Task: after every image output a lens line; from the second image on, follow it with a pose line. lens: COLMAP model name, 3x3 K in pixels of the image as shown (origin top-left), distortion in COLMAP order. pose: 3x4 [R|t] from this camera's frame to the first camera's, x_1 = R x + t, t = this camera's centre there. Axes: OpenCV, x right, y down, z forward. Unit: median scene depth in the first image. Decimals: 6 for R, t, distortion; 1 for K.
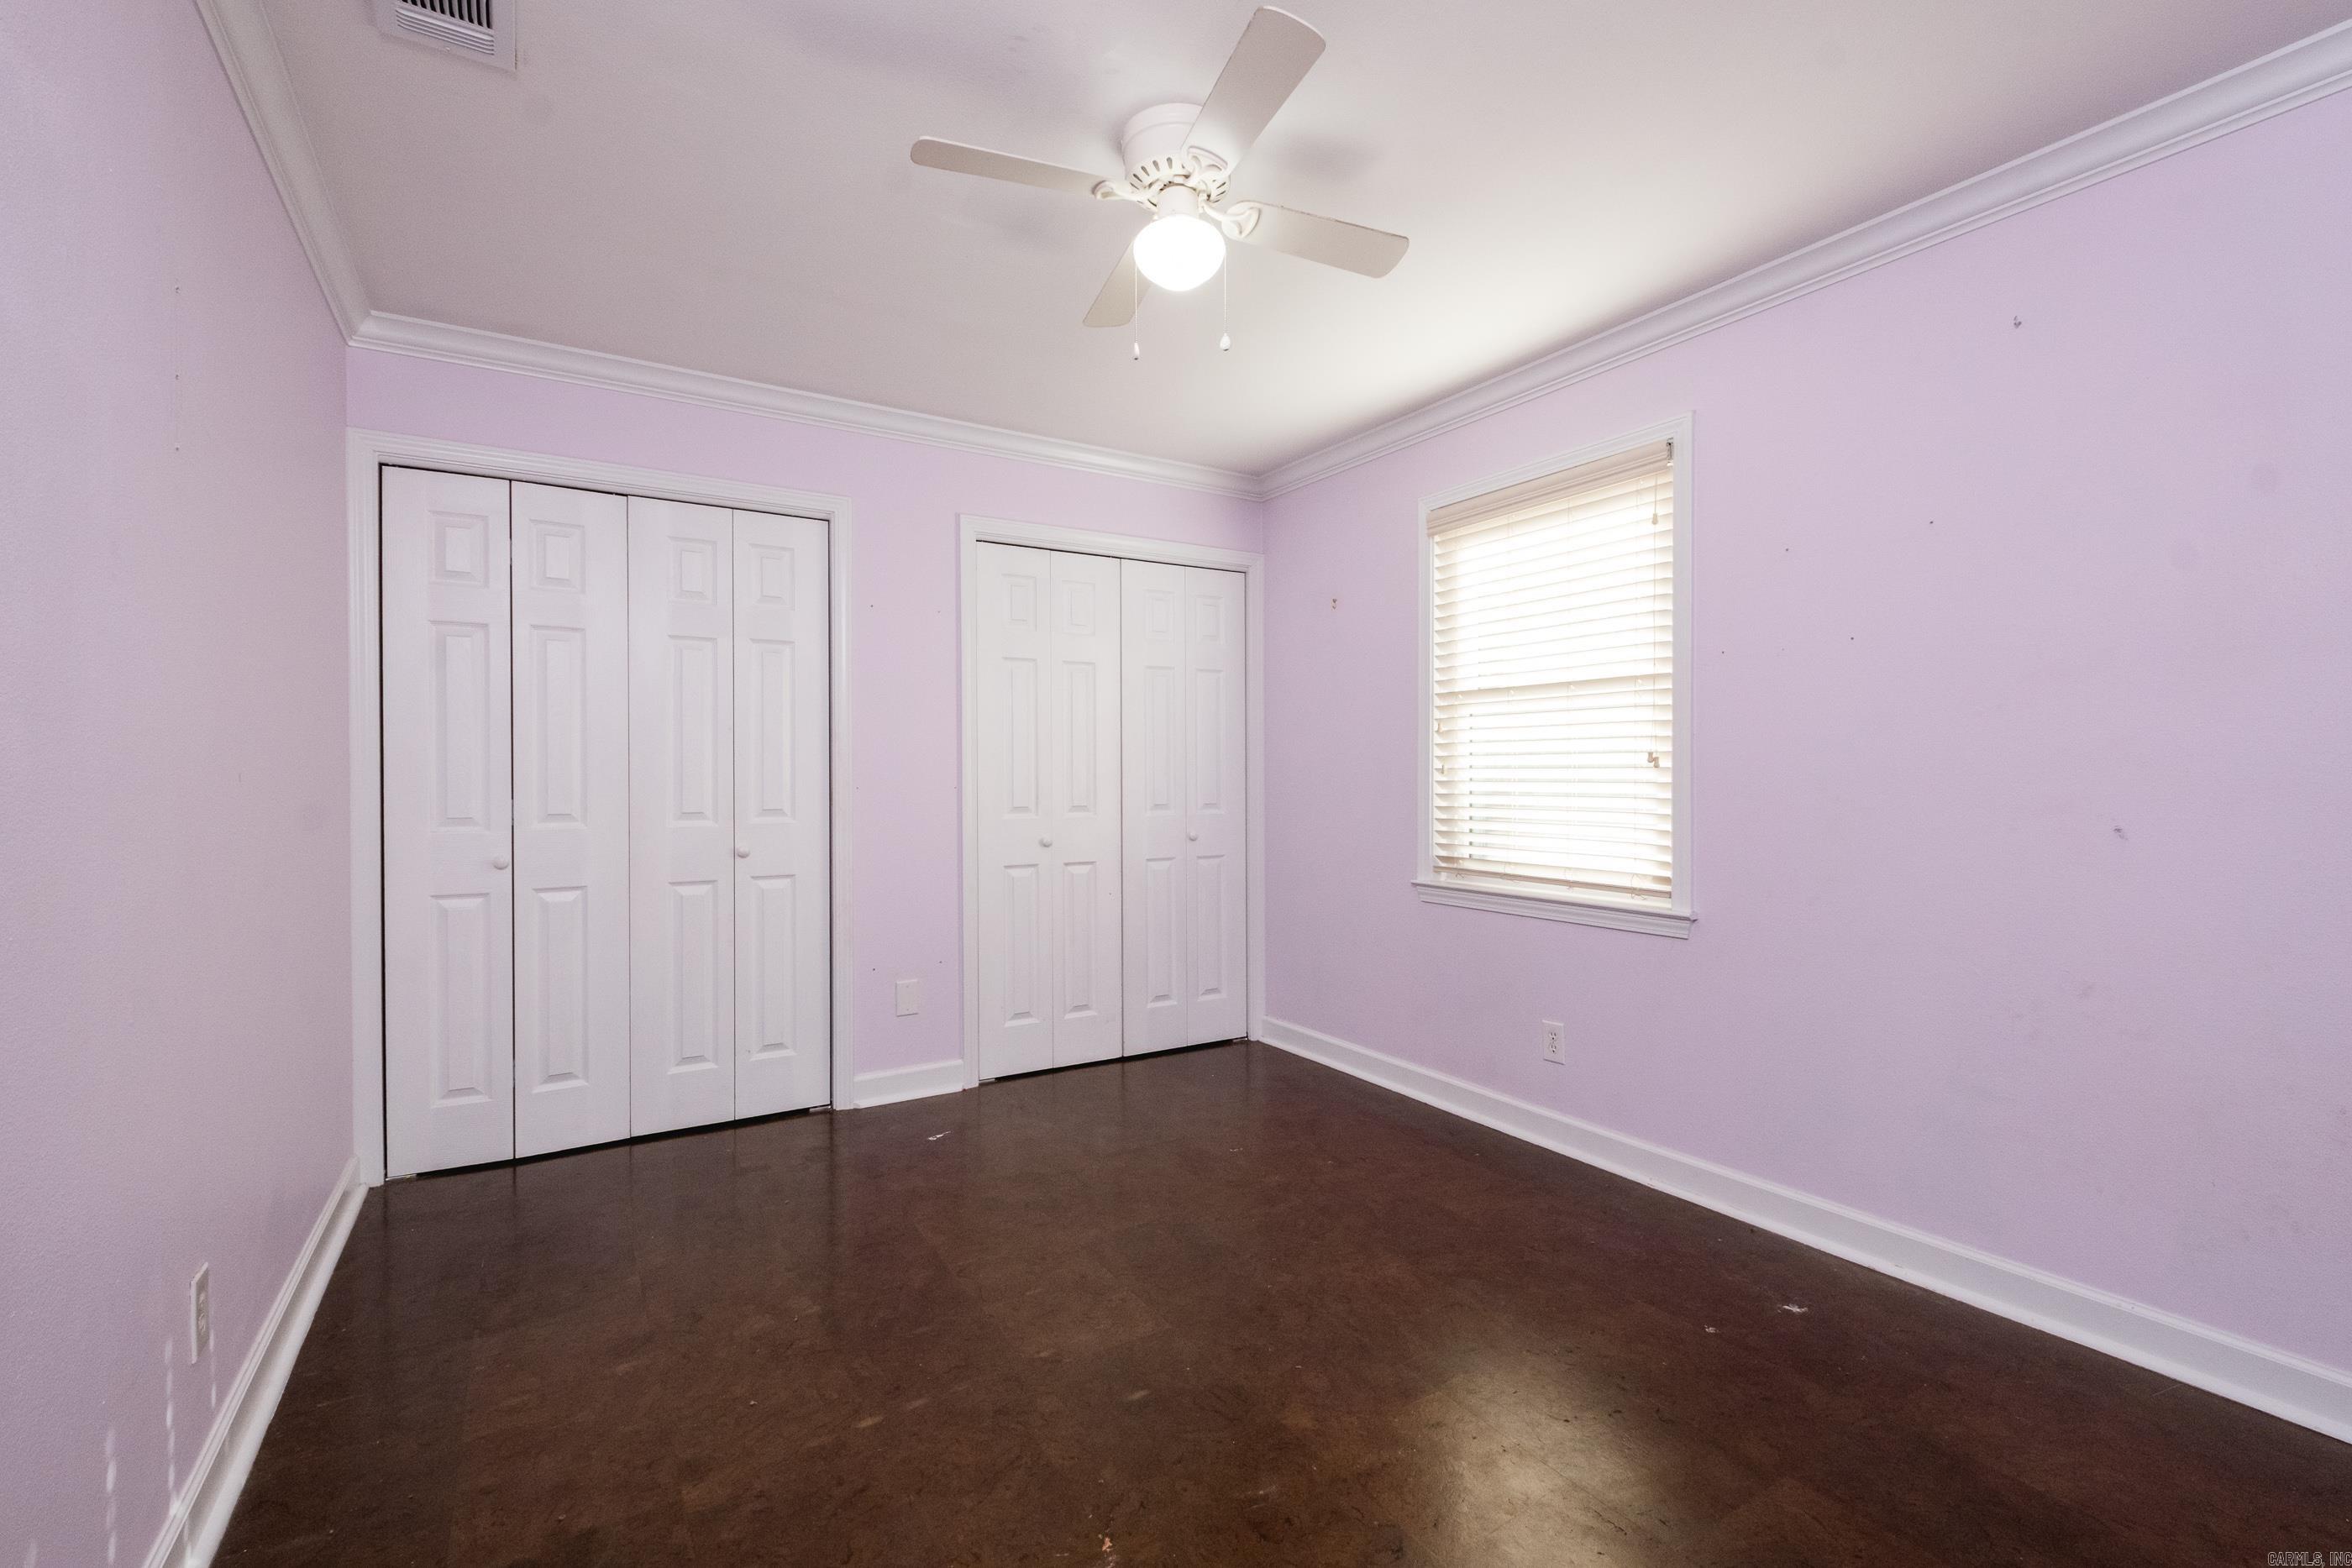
lens RADIAL K [[1030.6, 0, 1192.6], [0, 1030.6, 793.5], [0, 0, 1]] dist [0.001816, -0.001173]
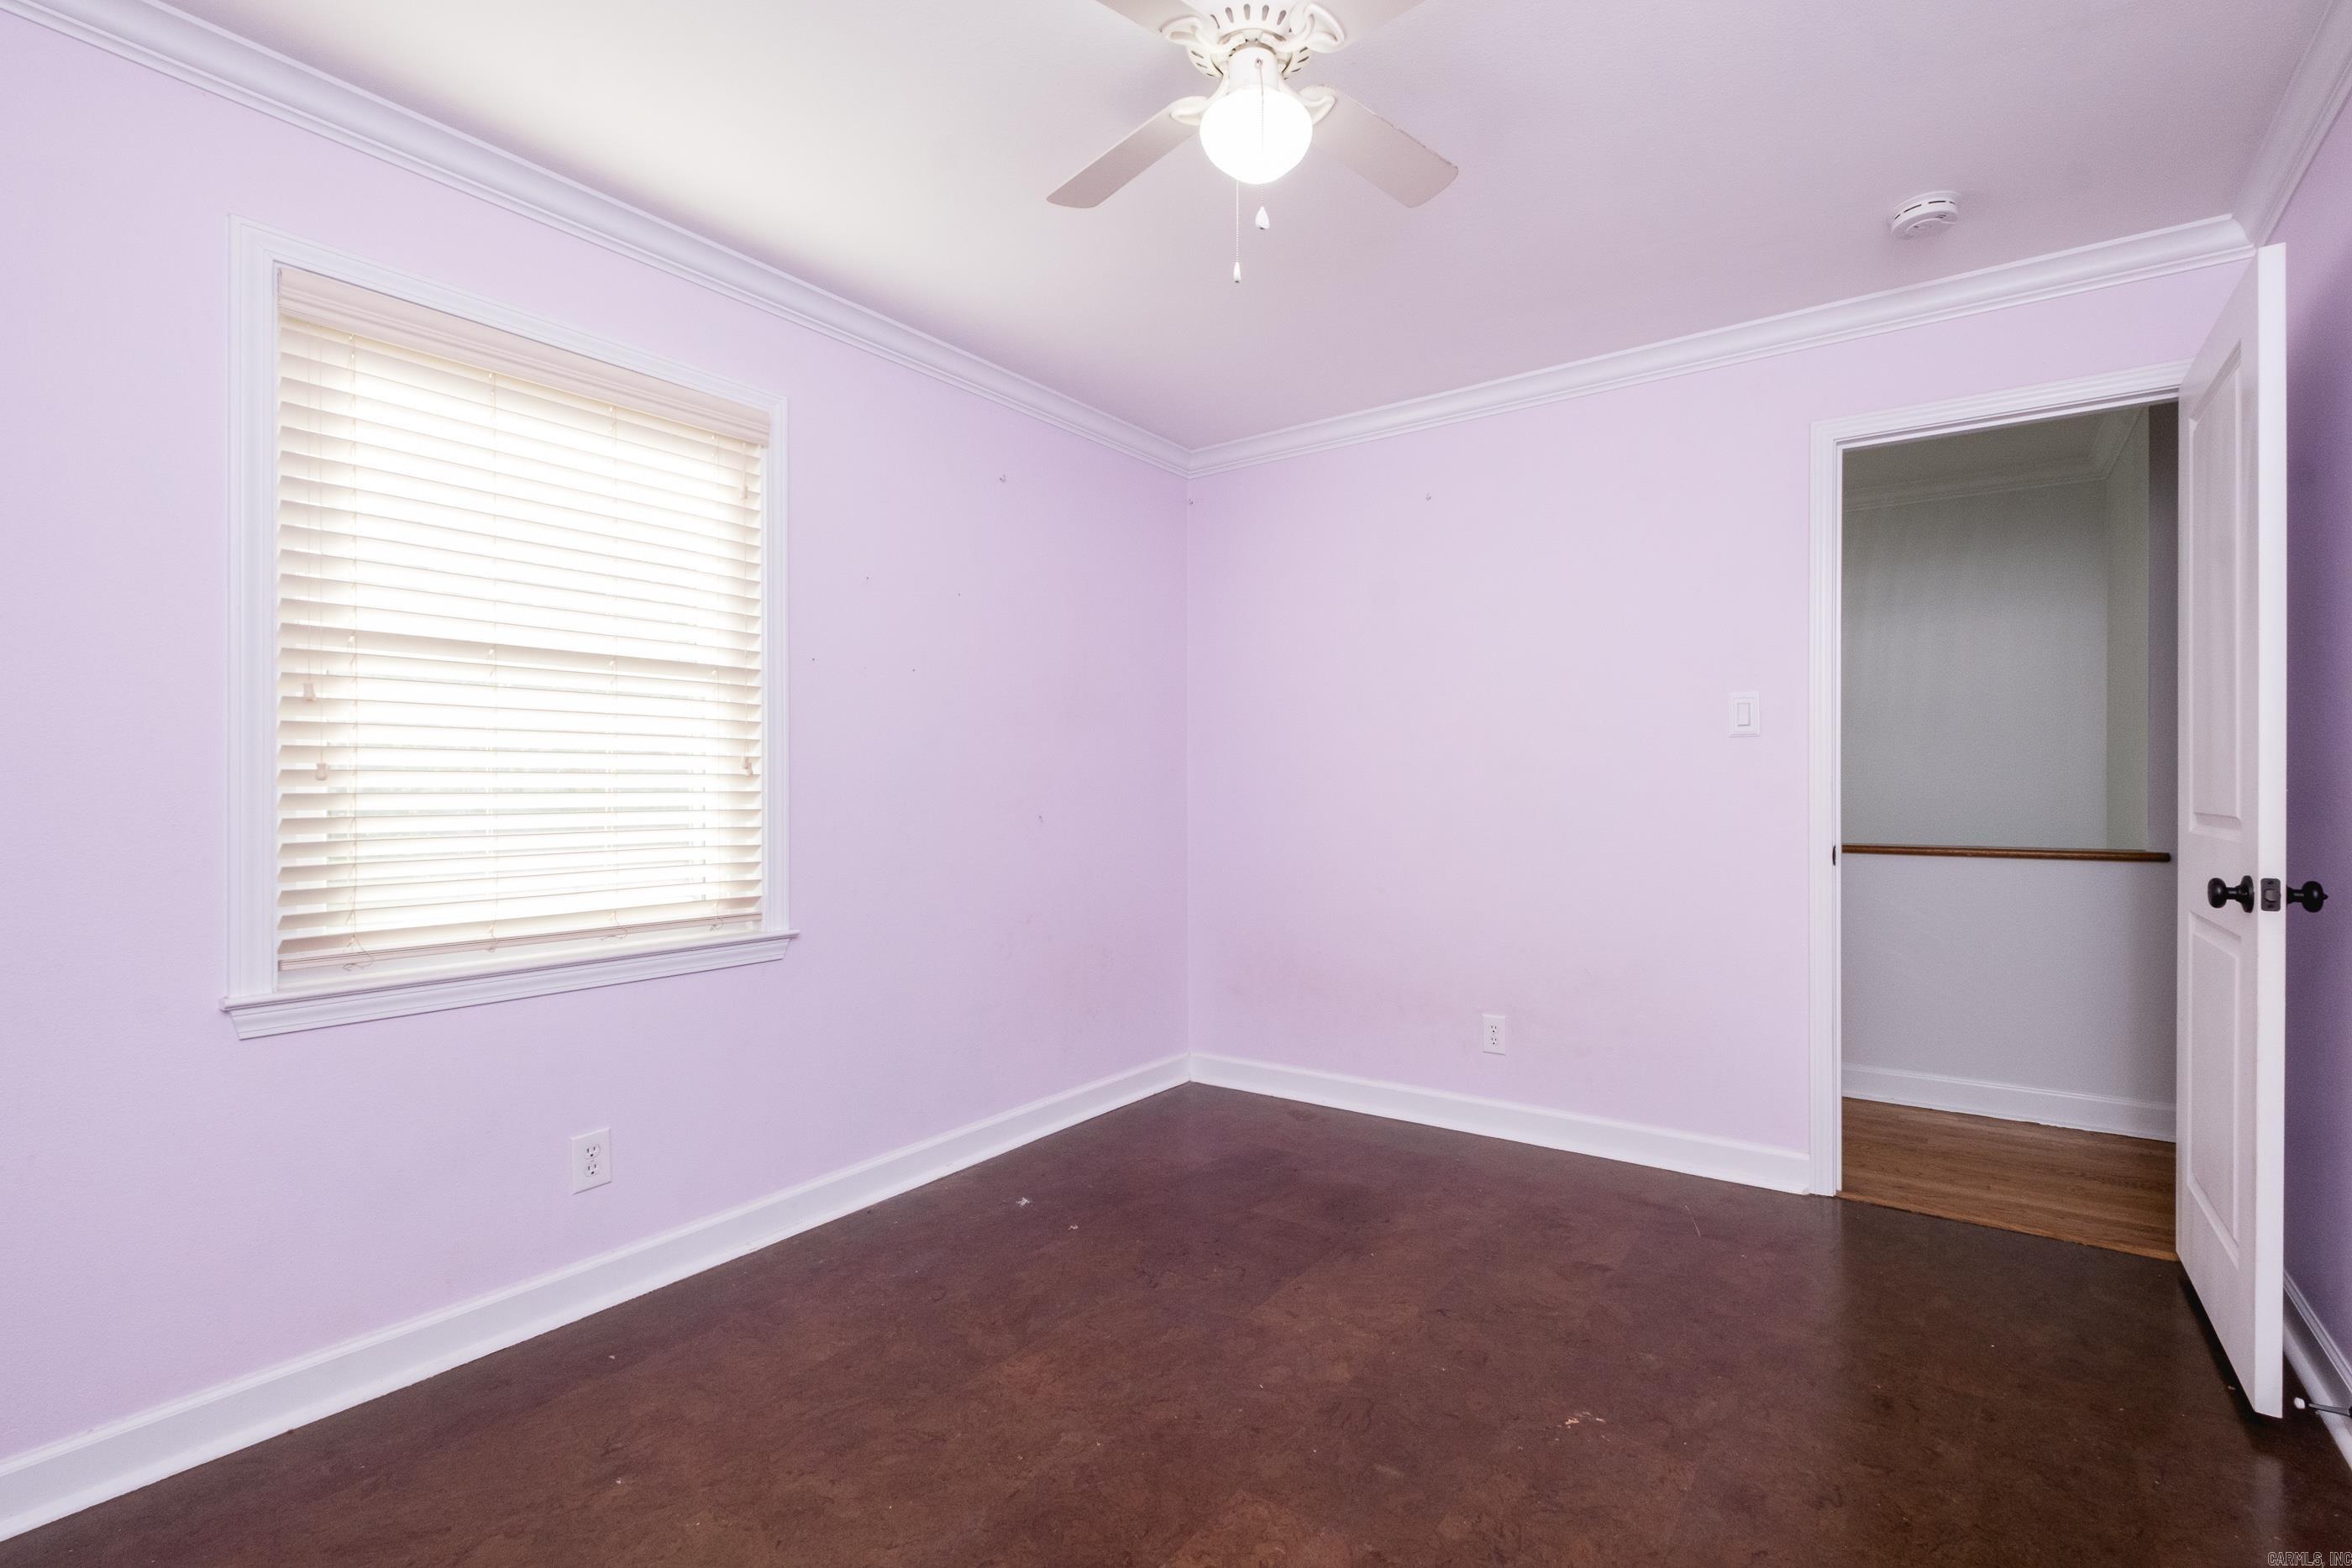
lens RADIAL K [[1046.7, 0, 1284.6], [0, 1046.7, 791.7], [0, 0, 1]] dist [0.001157, -0.000251]
pose [[-0.423084, -0.006528, 0.906067, -0.570909], [0.018669, 0.999699, 0.015920, -0.016424], [-0.905898, 0.023651, -0.422835, 0.986911]]
